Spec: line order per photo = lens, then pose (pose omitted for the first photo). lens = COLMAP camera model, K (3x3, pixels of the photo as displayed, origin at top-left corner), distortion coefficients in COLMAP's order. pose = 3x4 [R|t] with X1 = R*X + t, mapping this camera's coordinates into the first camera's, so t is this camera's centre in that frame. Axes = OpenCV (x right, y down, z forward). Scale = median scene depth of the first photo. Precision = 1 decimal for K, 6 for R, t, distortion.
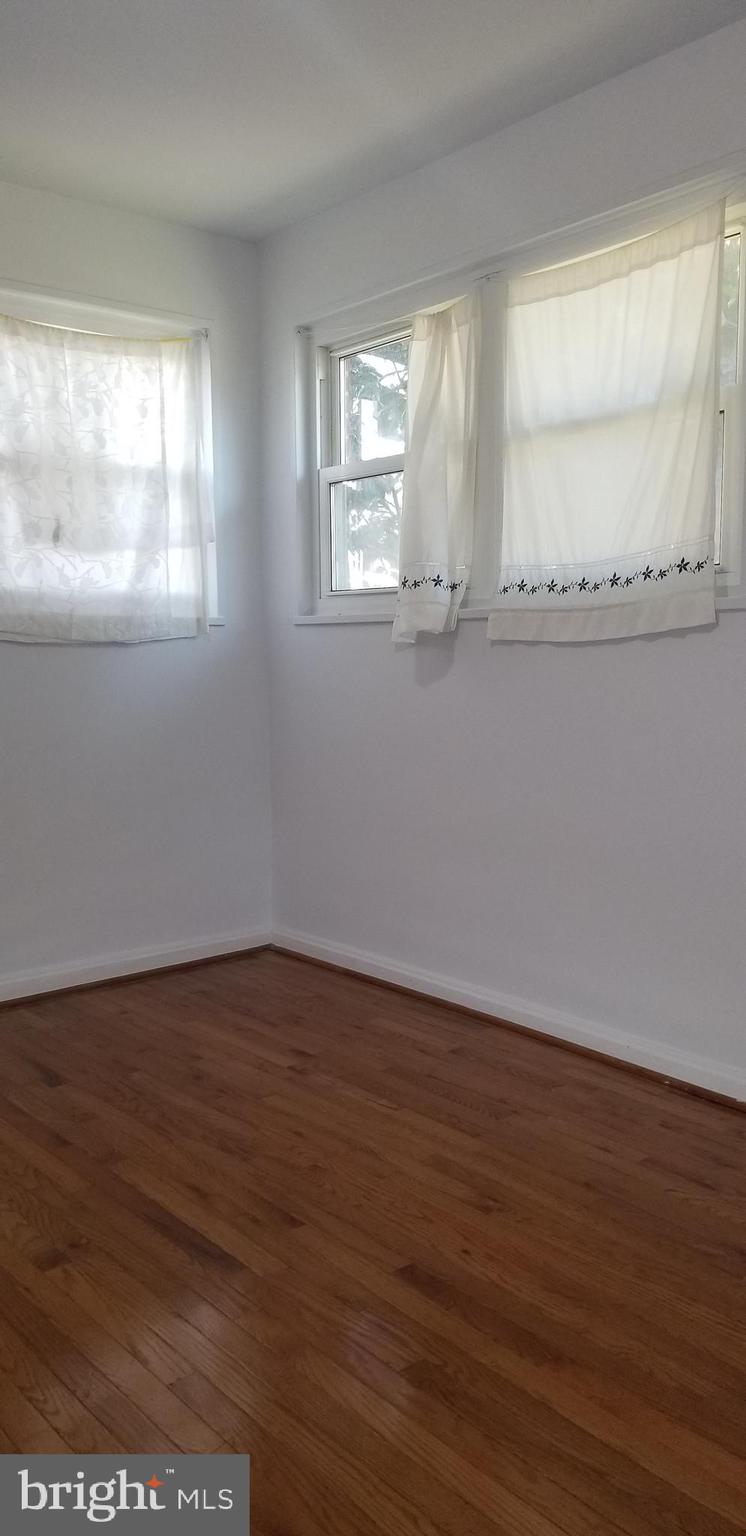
lens RADIAL K [[1144.0, 0, 374.0], [0, 1144.0, 741.1], [0, 0, 1]] dist [0.110864, -0.205688]
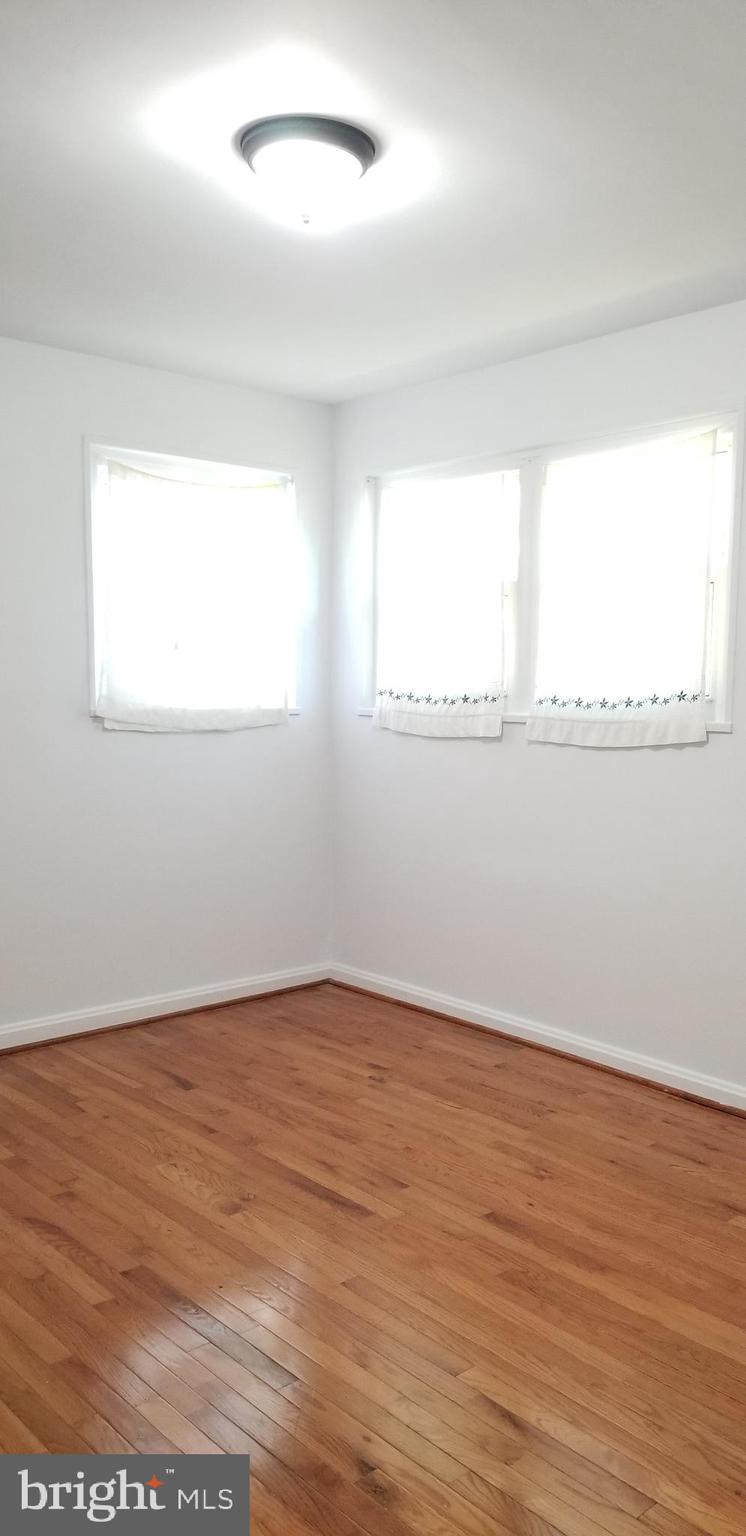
lens RADIAL K [[1144.0, 0, 374.0], [0, 1144.0, 741.1], [0, 0, 1]] dist [0.110864, -0.205688]
pose [[0.999674, 0.014793, 0.020811, -0.111465], [-0.014249, 0.999559, -0.026050, -0.060432], [-0.021187, 0.025745, 0.999444, -0.310783]]
